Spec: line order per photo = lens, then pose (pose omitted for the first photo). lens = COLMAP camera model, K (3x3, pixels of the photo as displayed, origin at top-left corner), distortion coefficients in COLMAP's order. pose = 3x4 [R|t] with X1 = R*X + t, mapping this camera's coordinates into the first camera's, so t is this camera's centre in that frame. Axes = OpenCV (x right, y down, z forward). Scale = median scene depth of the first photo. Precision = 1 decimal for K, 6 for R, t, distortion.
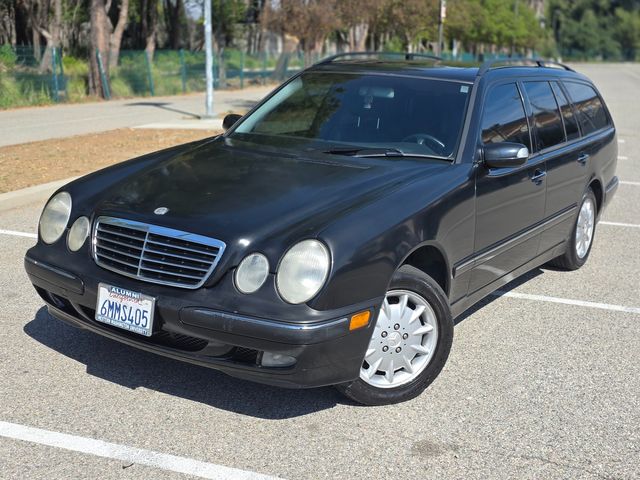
lens RADIAL K [[789.4, 0, 320.0], [0, 789.4, 240.0], [0, 0, 1]] dist [0.145783, -0.363670]
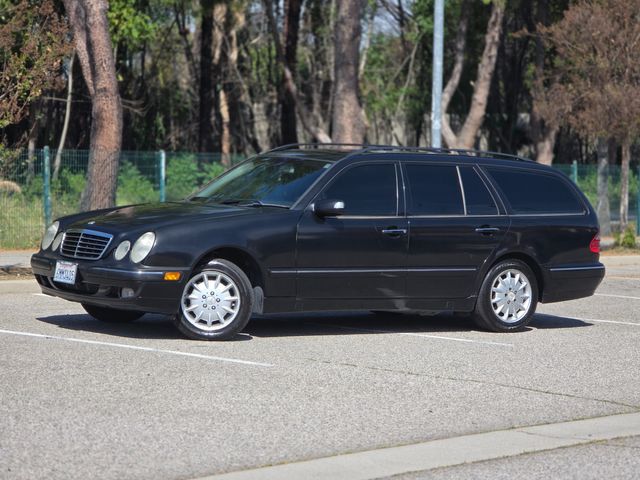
lens RADIAL K [[2120.3, 0, 320.0], [0, 2120.3, 240.0], [0, 0, 1]] dist [0.279317, -1.397210]
pose [[0.931524, 0.013488, -0.363429, 1.723170], [-0.087015, 0.978553, -0.186717, 0.724927], [0.353115, 0.205555, 0.912719, -2.726125]]
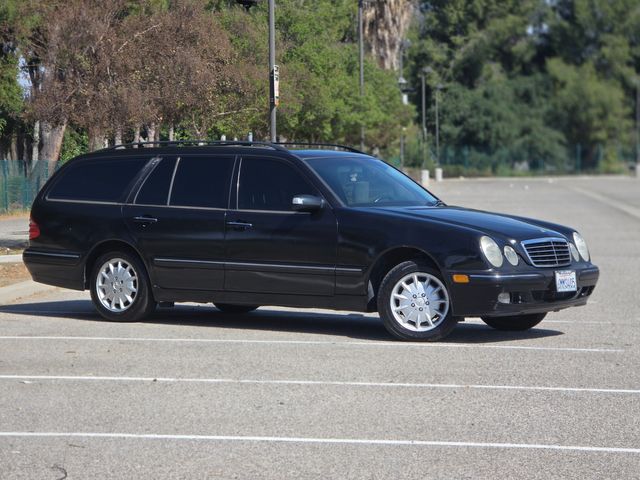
lens RADIAL K [[2120.3, 0, 320.0], [0, 2120.3, 240.0], [0, 0, 1]] dist [0.279317, -1.397210]
pose [[0.972470, -0.032880, 0.230697, -1.109451], [0.077130, 0.979611, -0.185511, 0.749640], [-0.219893, 0.198197, 0.955178, -3.060091]]
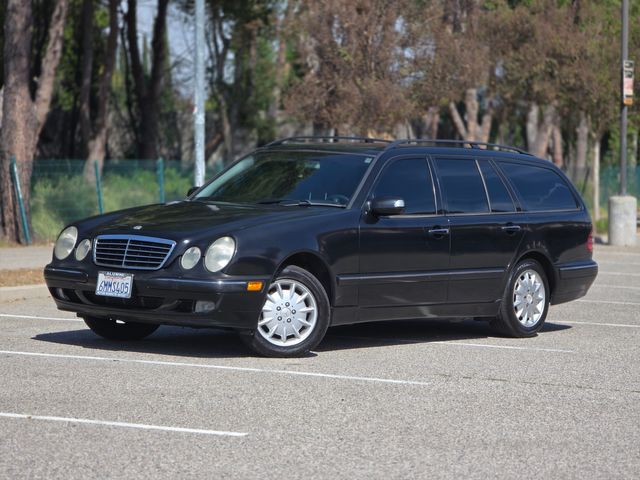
lens RADIAL K [[2120.3, 0, 320.0], [0, 2120.3, 240.0], [0, 0, 1]] dist [0.279317, -1.397210]
pose [[0.995602, -0.005134, -0.093542, 0.471908], [-0.013797, 0.979575, -0.200606, 0.702065], [0.092662, 0.201014, 0.975196, -2.616332]]
